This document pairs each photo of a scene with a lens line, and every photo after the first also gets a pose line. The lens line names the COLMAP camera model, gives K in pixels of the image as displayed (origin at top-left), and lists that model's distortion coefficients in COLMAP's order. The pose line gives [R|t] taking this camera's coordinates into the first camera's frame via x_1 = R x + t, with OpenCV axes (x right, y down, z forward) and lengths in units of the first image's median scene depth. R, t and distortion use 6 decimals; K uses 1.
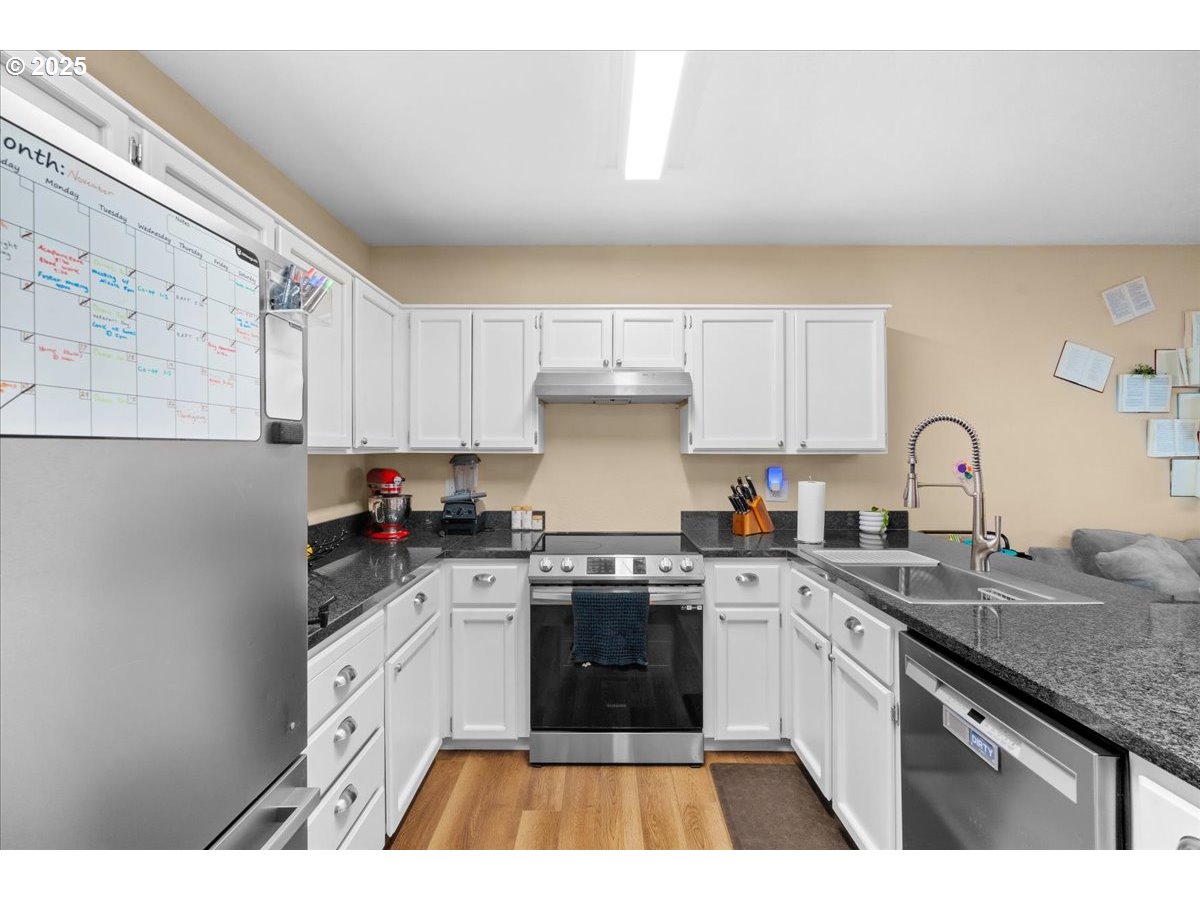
lens RADIAL K [[530.3, 0, 594.0], [0, 530.3, 442.6], [0, 0, 1]] dist [-0.001754, -0.000366]
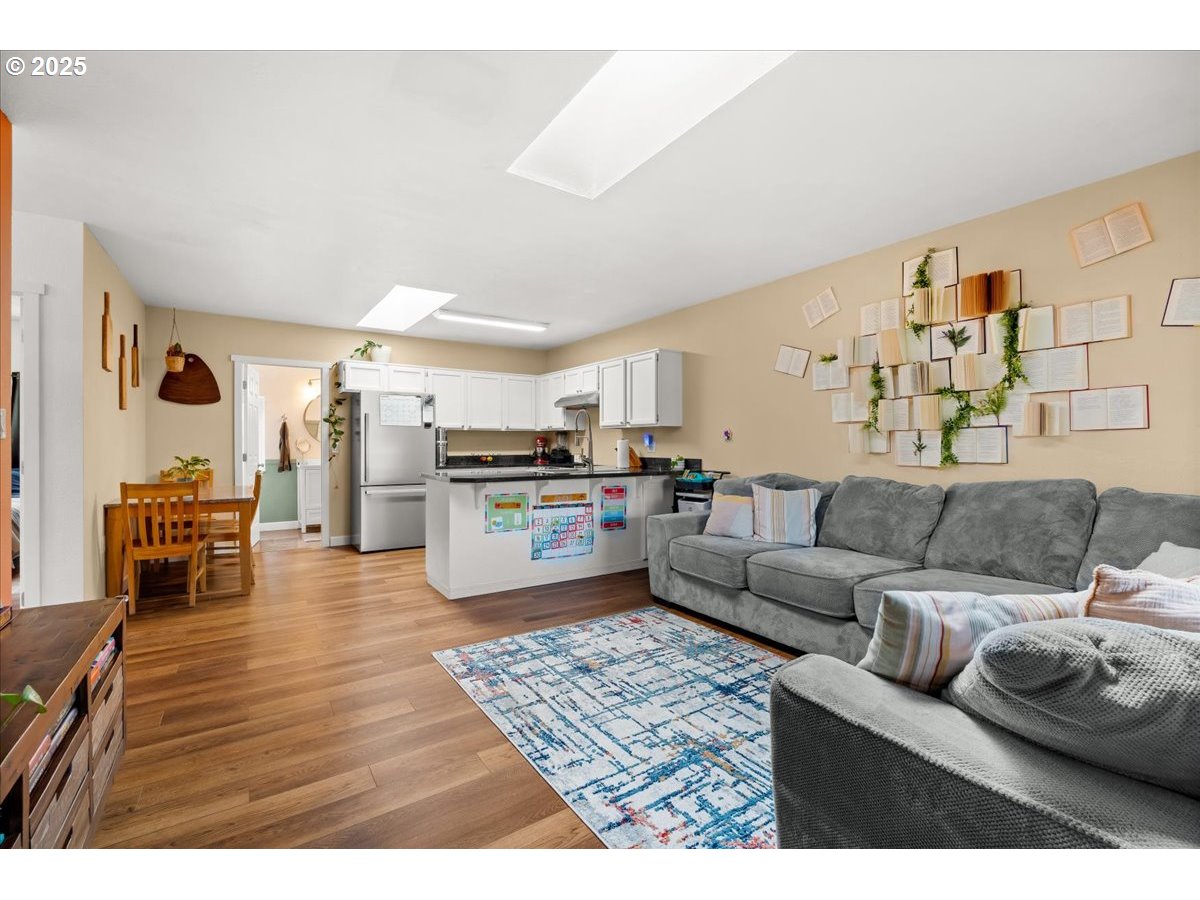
lens RADIAL K [[530.3, 0, 594.0], [0, 530.3, 442.6], [0, 0, 1]] dist [-0.001754, -0.000366]
pose [[0.548546, -0.003264, -0.836114, 1.960461], [0.014731, 0.999875, 0.005761, 0.063041], [0.835991, -0.015477, 0.548525, -0.239916]]
